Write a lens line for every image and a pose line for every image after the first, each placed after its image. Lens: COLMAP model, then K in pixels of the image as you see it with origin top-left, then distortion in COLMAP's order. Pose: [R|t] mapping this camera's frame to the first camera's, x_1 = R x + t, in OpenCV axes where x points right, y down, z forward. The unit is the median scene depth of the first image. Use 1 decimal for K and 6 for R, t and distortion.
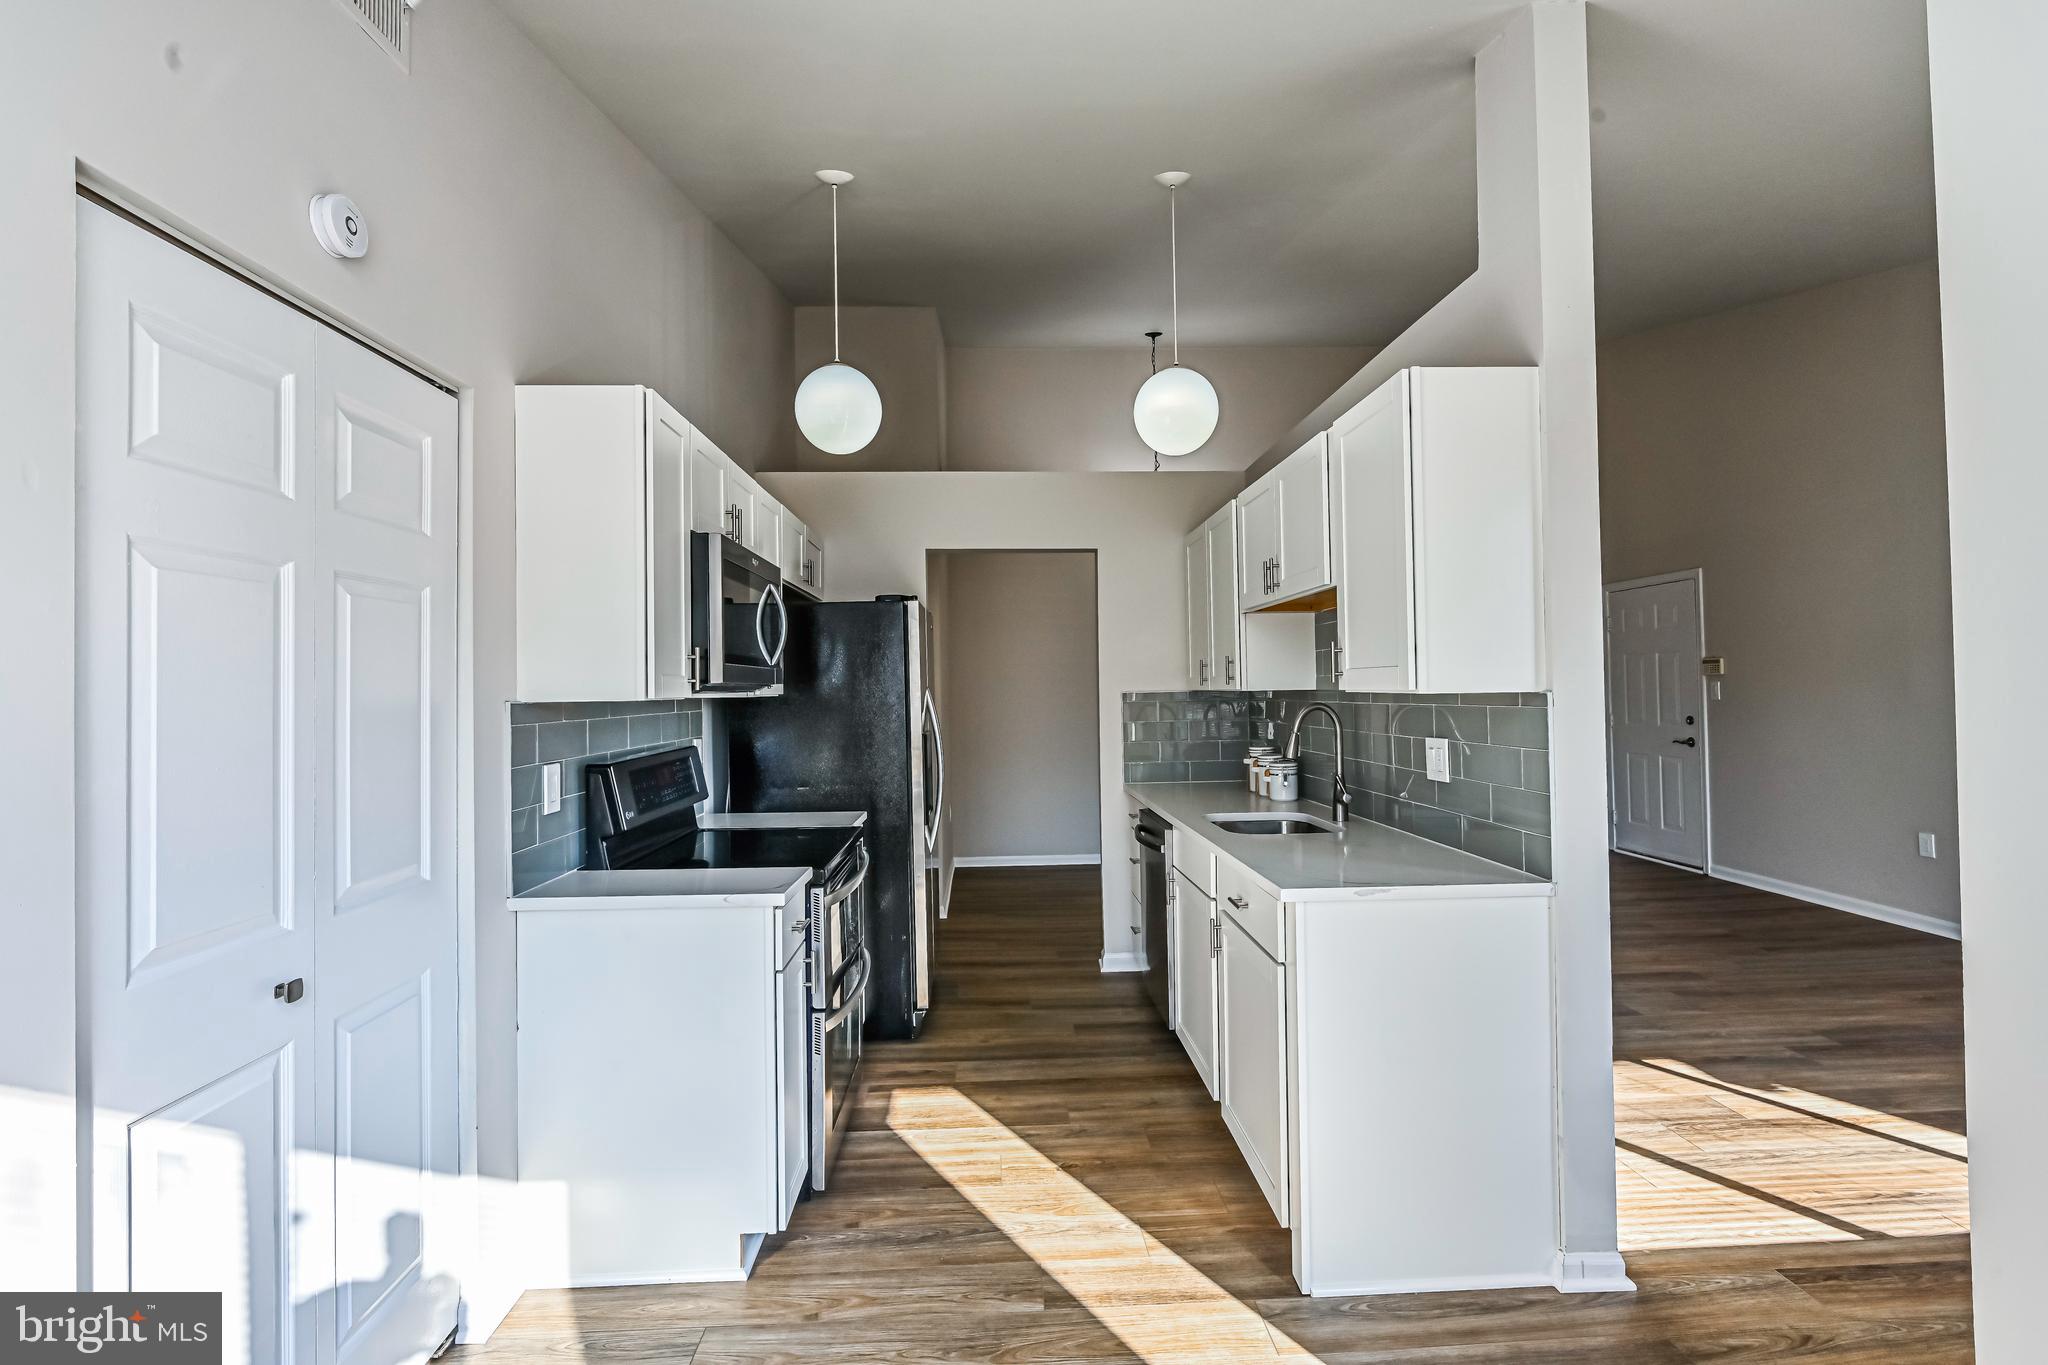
lens RADIAL K [[943.4, 0, 1030.9], [0, 943.4, 678.2], [0, 0, 1]] dist [0.005001, -0.001181]
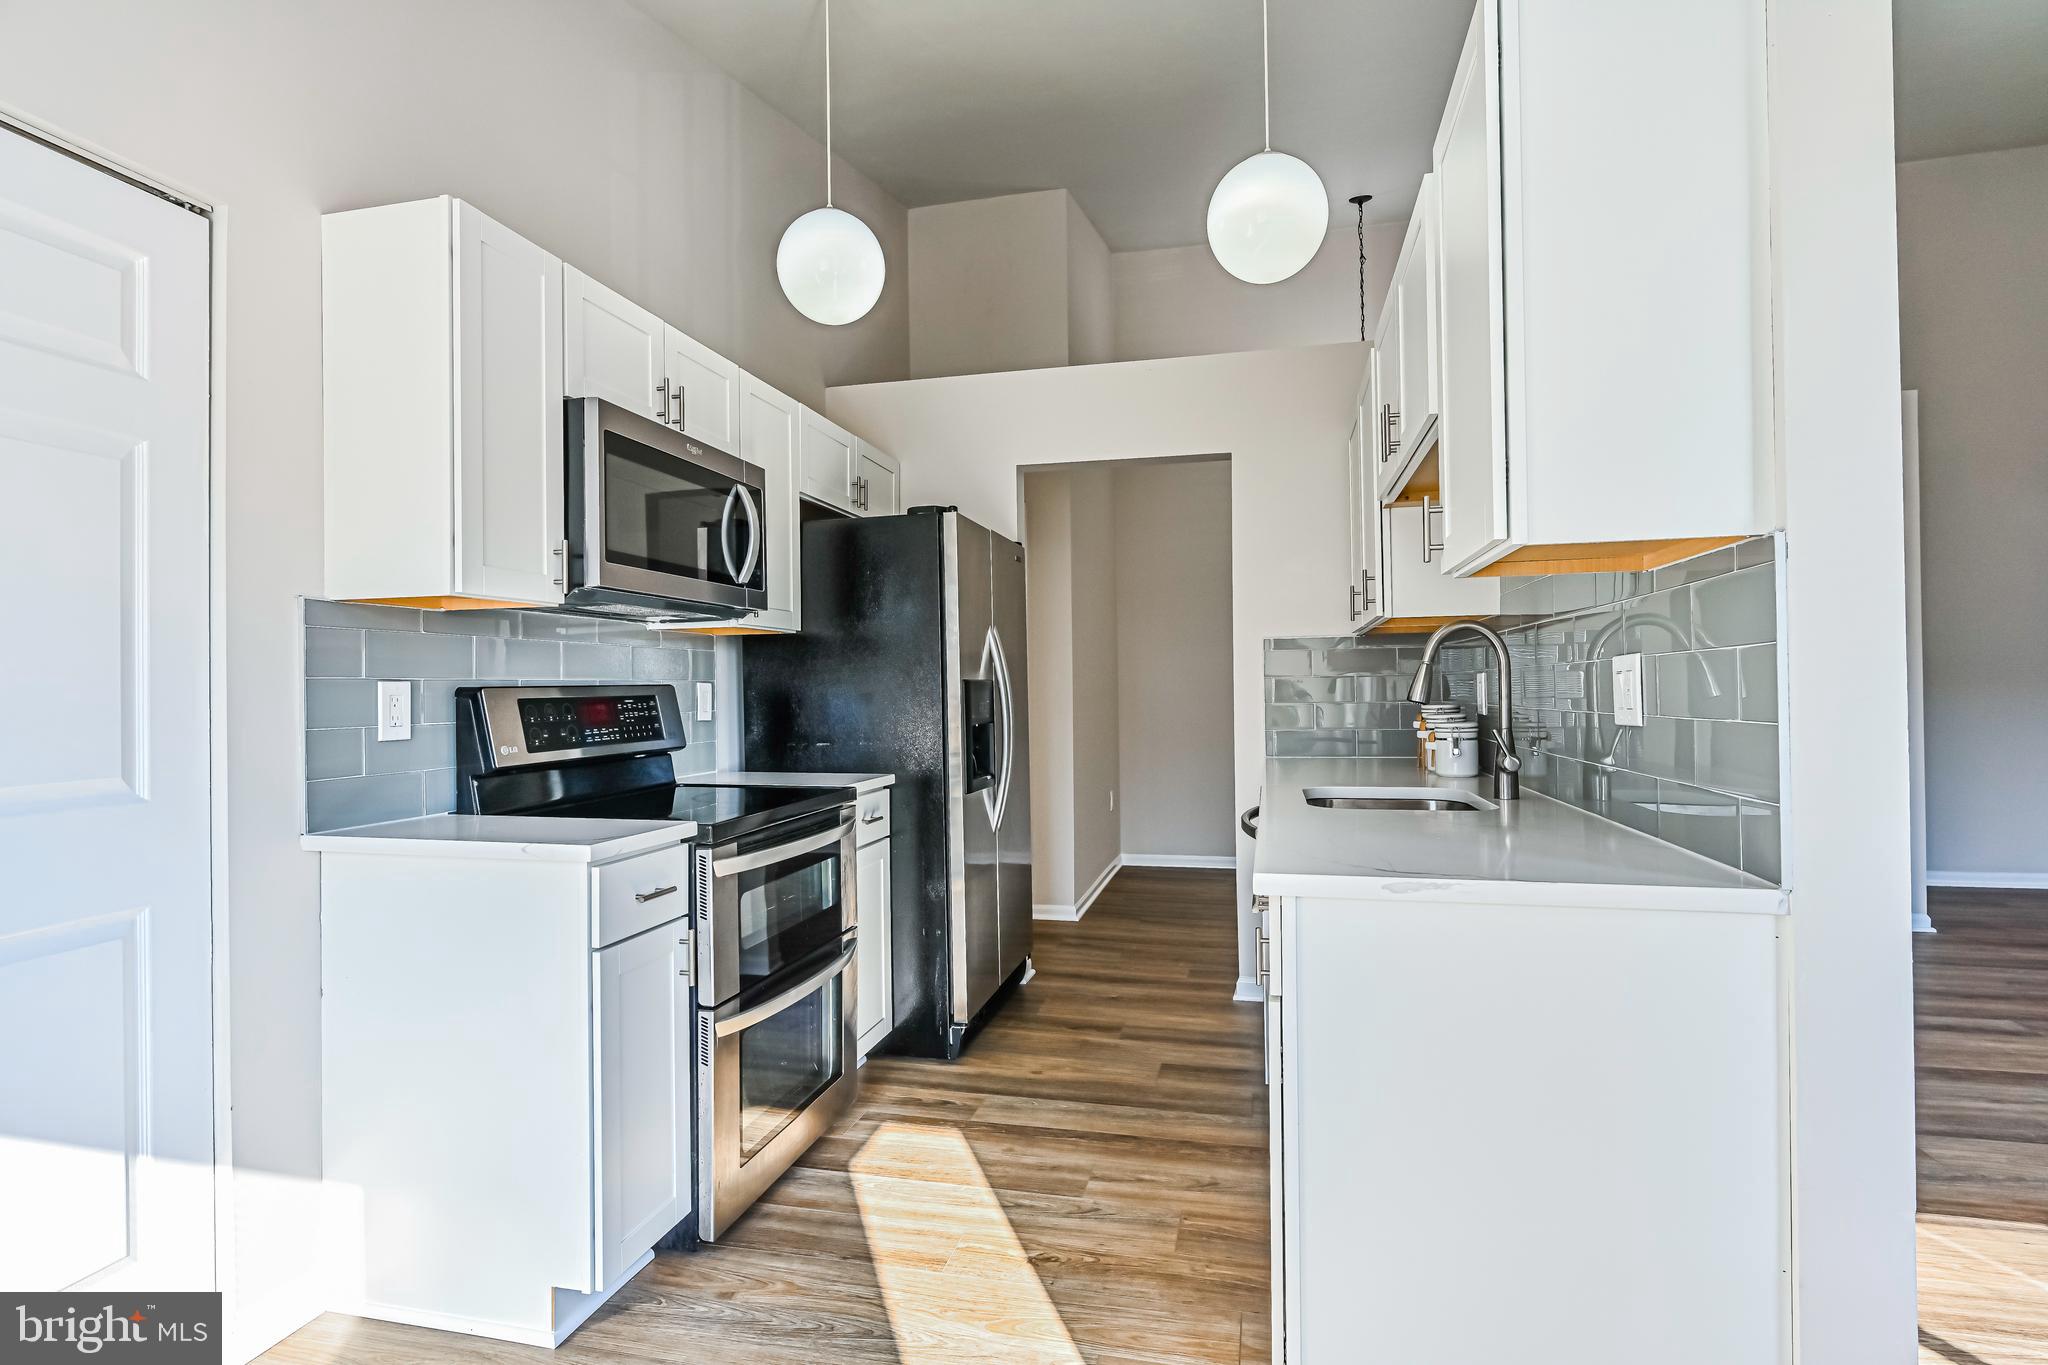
lens RADIAL K [[1012.1, 0, 1028.1], [0, 1012.1, 682.9], [0, 0, 1]] dist [0.000920, 0.000304]
pose [[0.960107, 0.001038, -0.279629, 0.211395], [0.001149, 0.999970, 0.007657, 0.066167], [0.279629, -0.007672, 0.960078, 0.232438]]
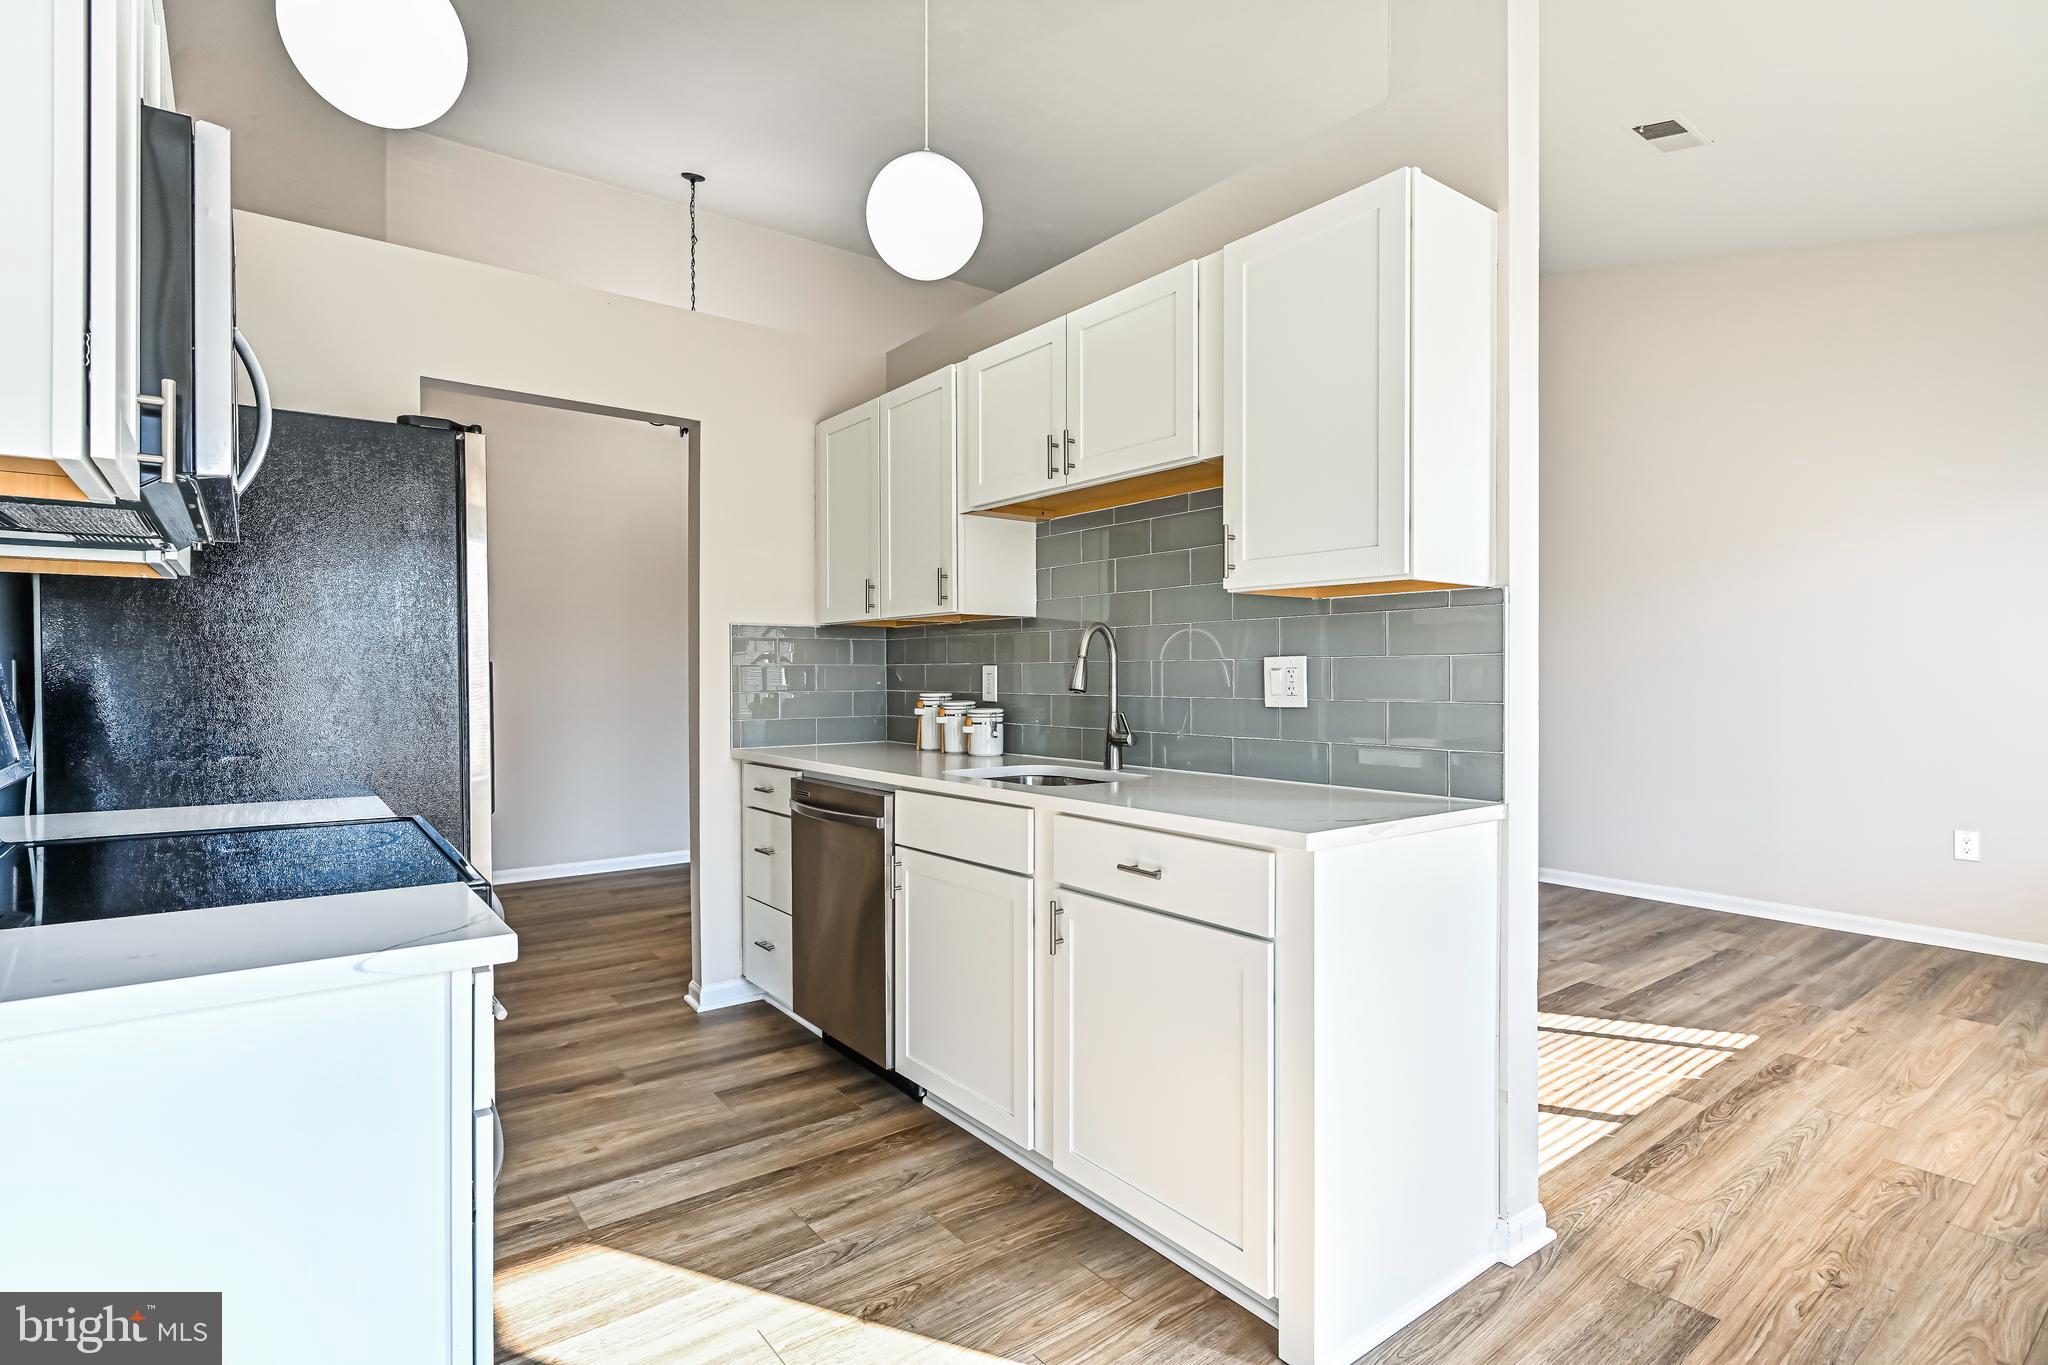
lens RADIAL K [[1012.1, 0, 1028.1], [0, 1012.1, 682.9], [0, 0, 1]] dist [0.000920, 0.000304]
pose [[0.818783, 0.010607, 0.574005, -0.241574], [-0.019321, 0.999772, 0.009086, 0.072209], [-0.573778, -0.018530, 0.818802, 0.338544]]
